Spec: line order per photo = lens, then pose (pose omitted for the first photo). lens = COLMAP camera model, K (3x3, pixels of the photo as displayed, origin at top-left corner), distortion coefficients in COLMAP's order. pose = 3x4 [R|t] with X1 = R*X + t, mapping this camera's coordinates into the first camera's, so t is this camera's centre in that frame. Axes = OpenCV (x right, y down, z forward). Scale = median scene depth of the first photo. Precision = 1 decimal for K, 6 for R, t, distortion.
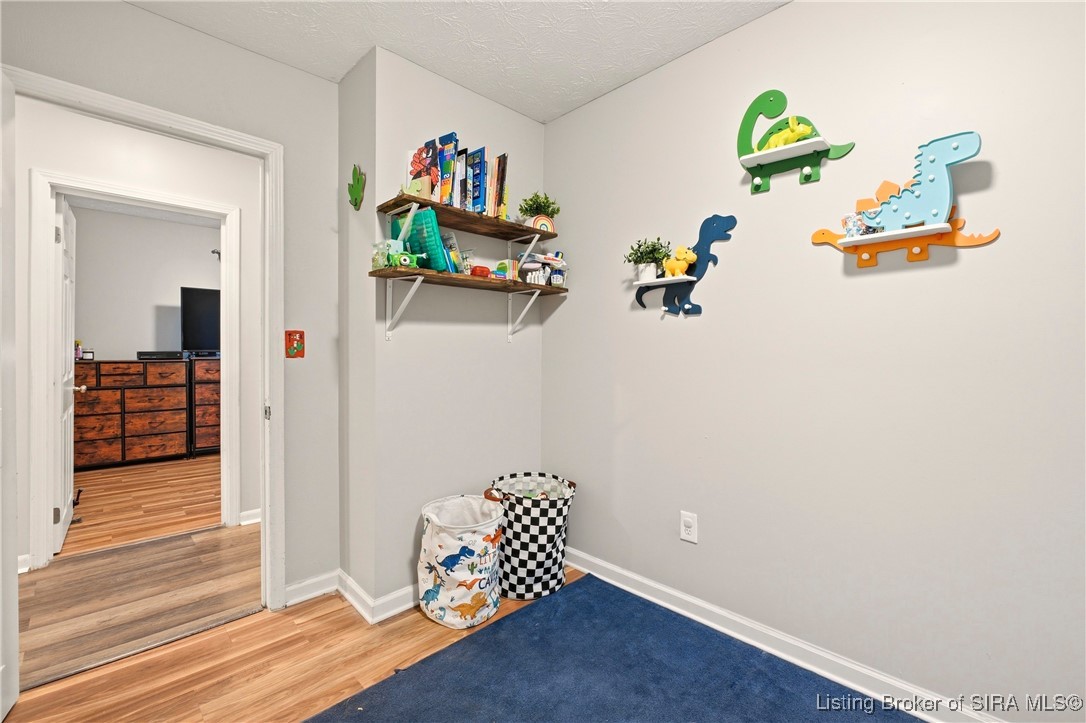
lens RADIAL K [[455.7, 0, 543.6], [0, 455.7, 356.2], [0, 0, 1]] dist [-0.004782, 0.000703]
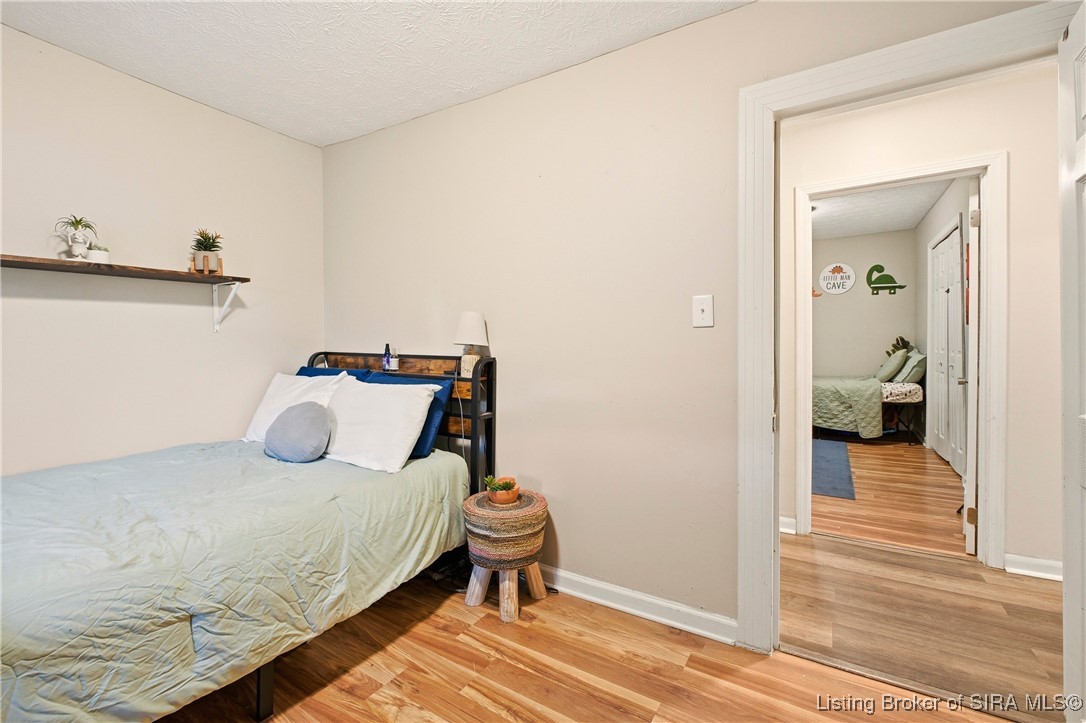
lens RADIAL K [[455.7, 0, 541.9], [0, 455.7, 353.5], [0, 0, 1]] dist [-0.004782, 0.000703]
pose [[-0.216781, -0.023721, 0.975932, -0.919177], [0.018933, 0.999415, 0.028498, -0.017497], [-0.976037, 0.024655, -0.216205, 1.080842]]
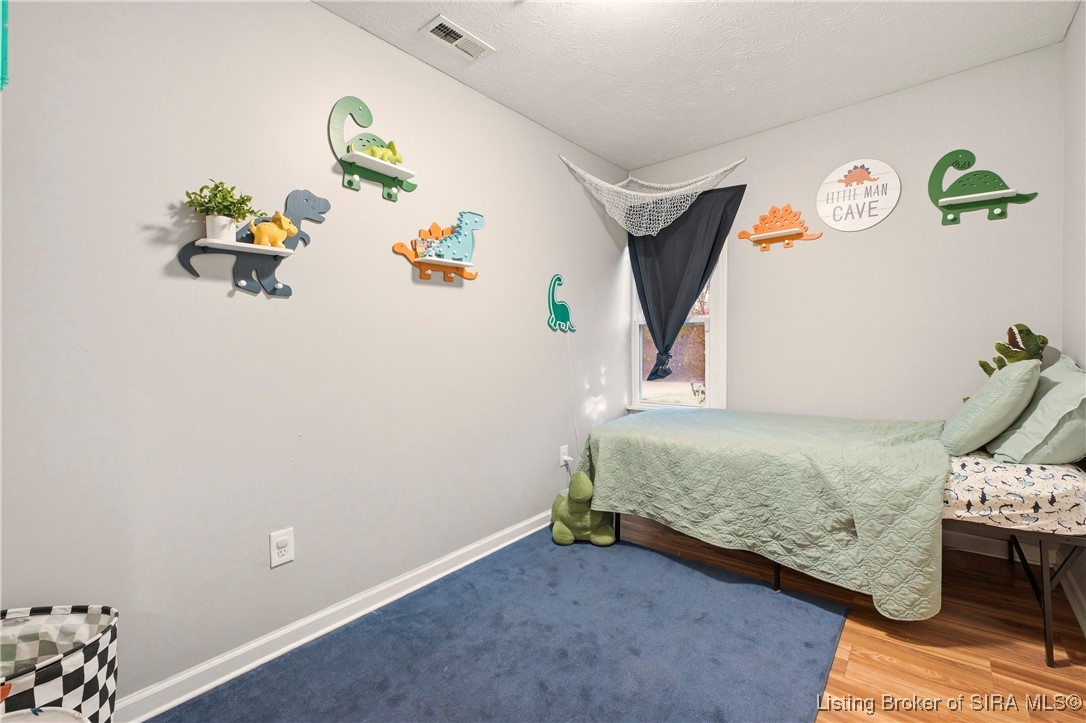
lens RADIAL K [[455.7, 0, 544.3], [0, 455.7, 355.3], [0, 0, 1]] dist [-0.004782, 0.000703]
pose [[-0.069112, -0.023097, 0.997342, -0.286651], [0.018758, 0.999525, 0.024447, 0.003926], [-0.997433, 0.020398, -0.068646, 0.295637]]
